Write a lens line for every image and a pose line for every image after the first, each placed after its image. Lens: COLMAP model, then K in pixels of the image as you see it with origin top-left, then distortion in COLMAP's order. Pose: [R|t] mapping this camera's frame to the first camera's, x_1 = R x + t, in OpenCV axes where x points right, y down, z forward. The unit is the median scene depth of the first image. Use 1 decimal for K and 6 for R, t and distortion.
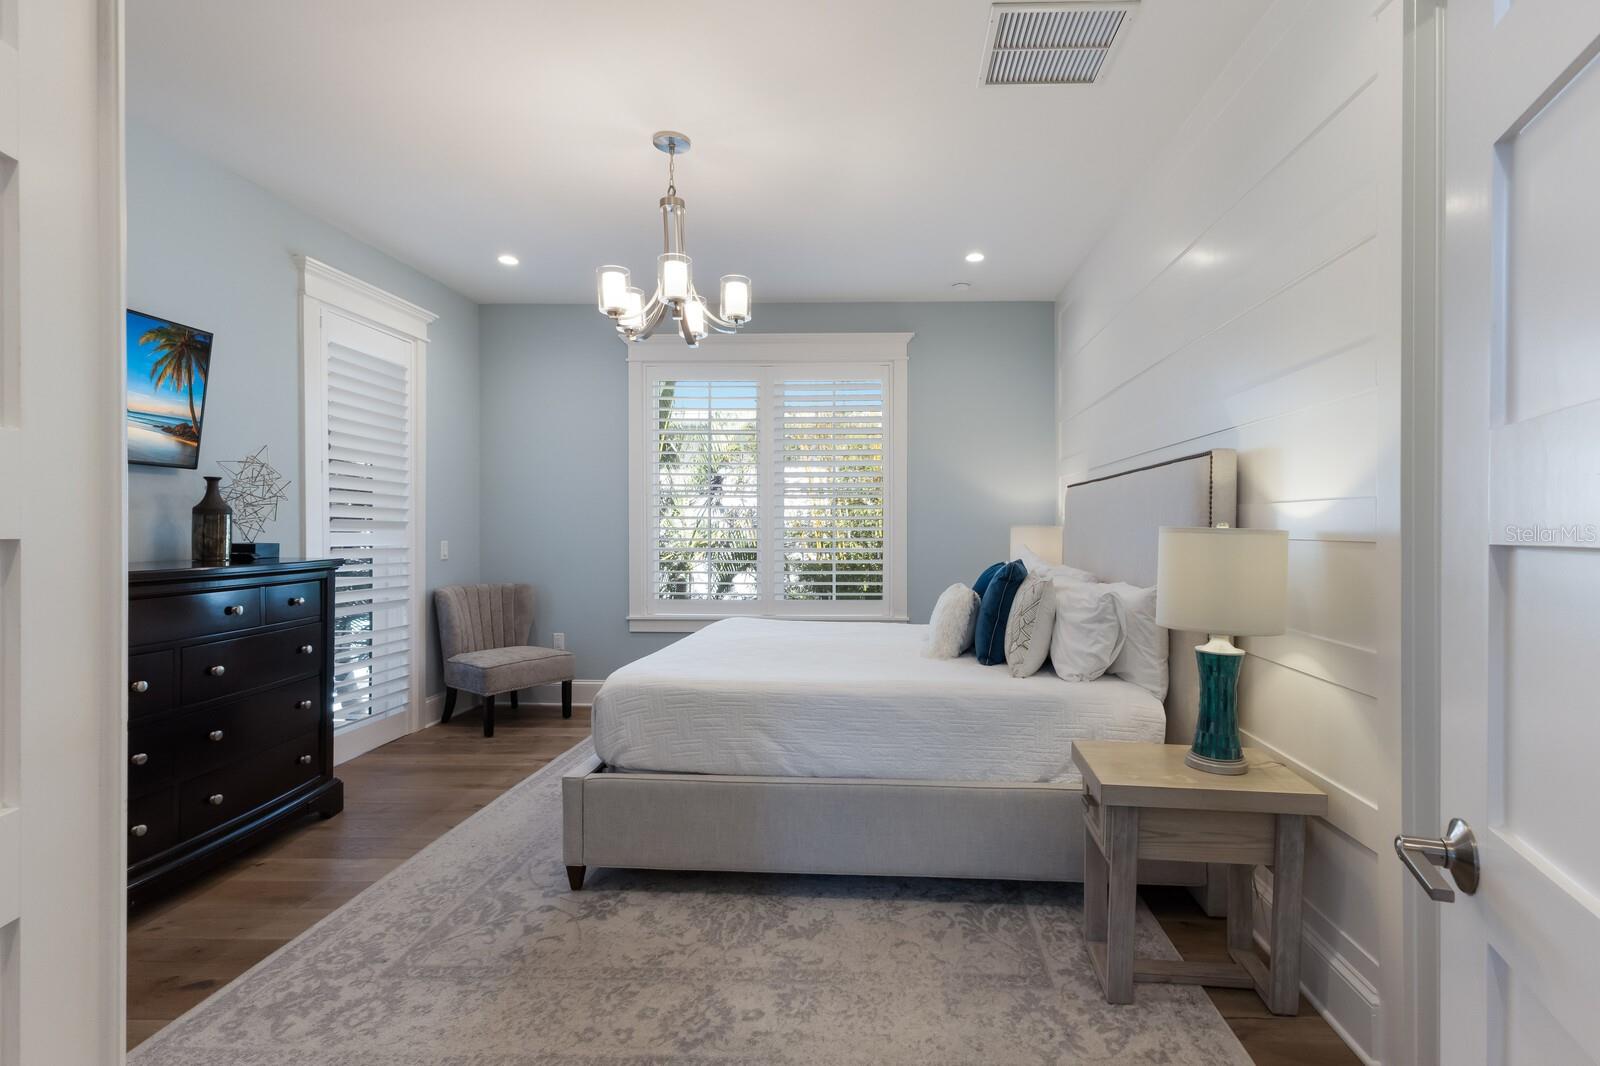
lens RADIAL K [[723.0, 0, 801.4], [0, 723.0, 529.9], [0, 0, 1]] dist [0.016772, 0.000412]
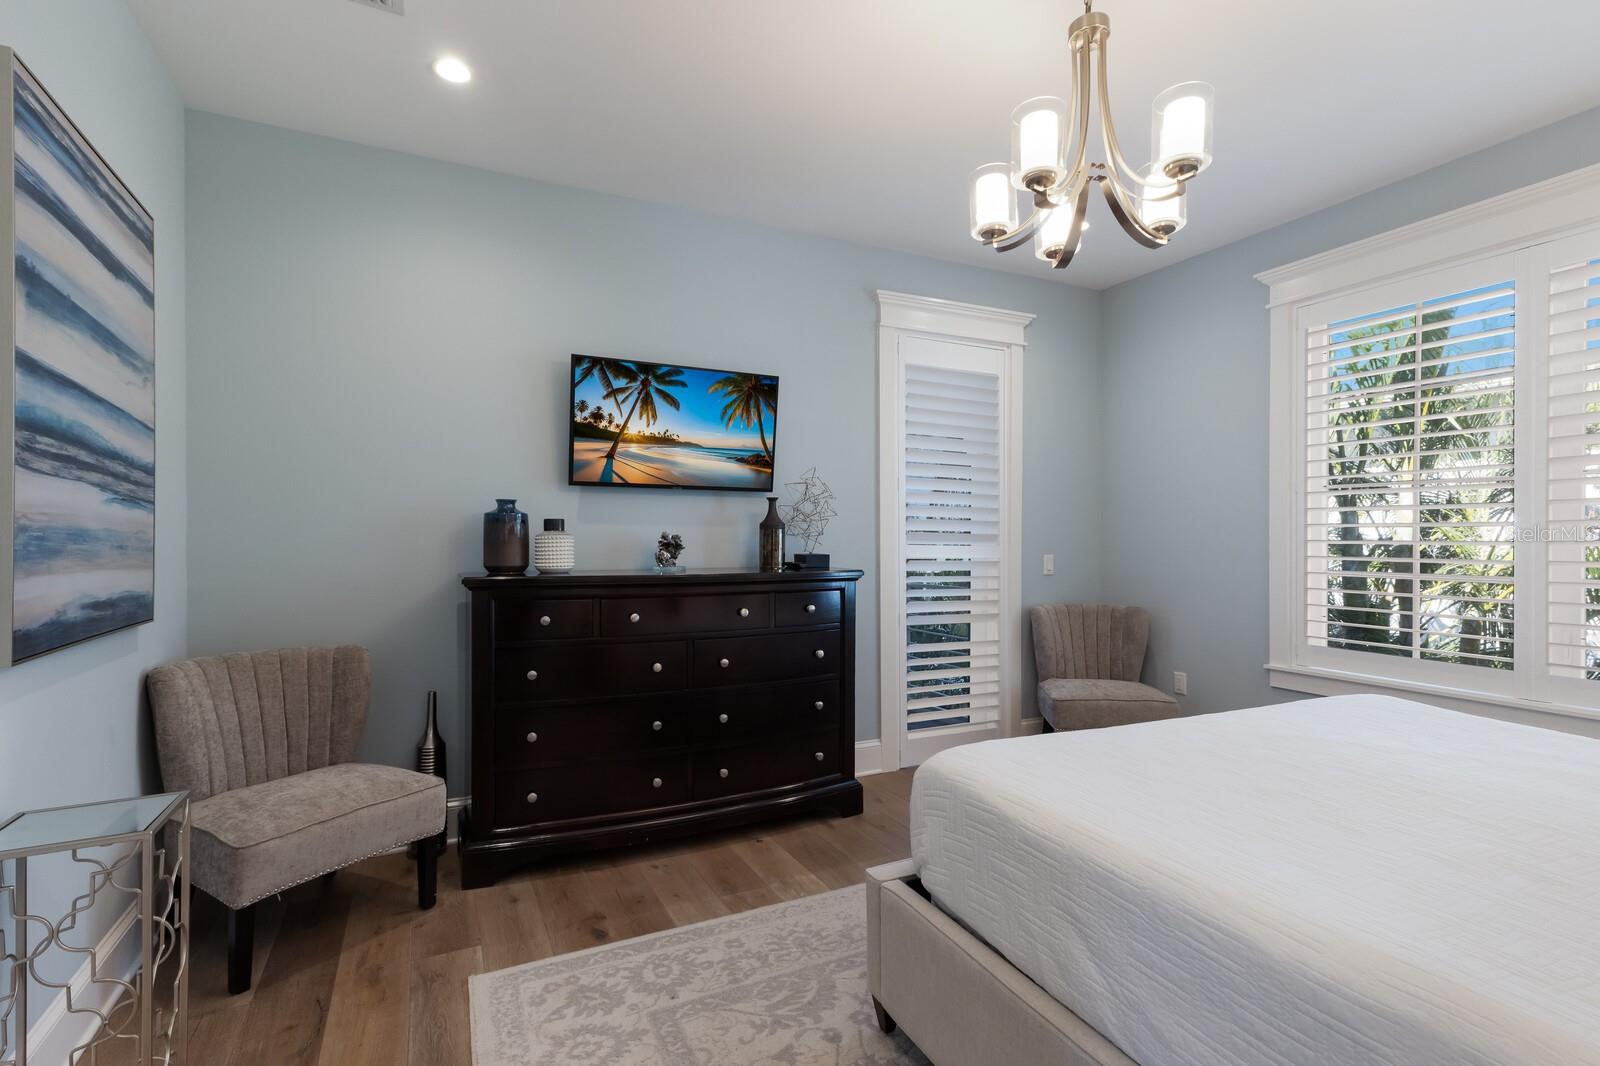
lens RADIAL K [[723.0, 0, 797.0], [0, 723.0, 543.0], [0, 0, 1]] dist [0.016772, 0.000412]
pose [[0.556598, 0.003463, -0.830775, 0.203523], [-0.004333, 0.999990, 0.001265, 0.000121], [0.830771, 0.002896, 0.556607, 0.413924]]
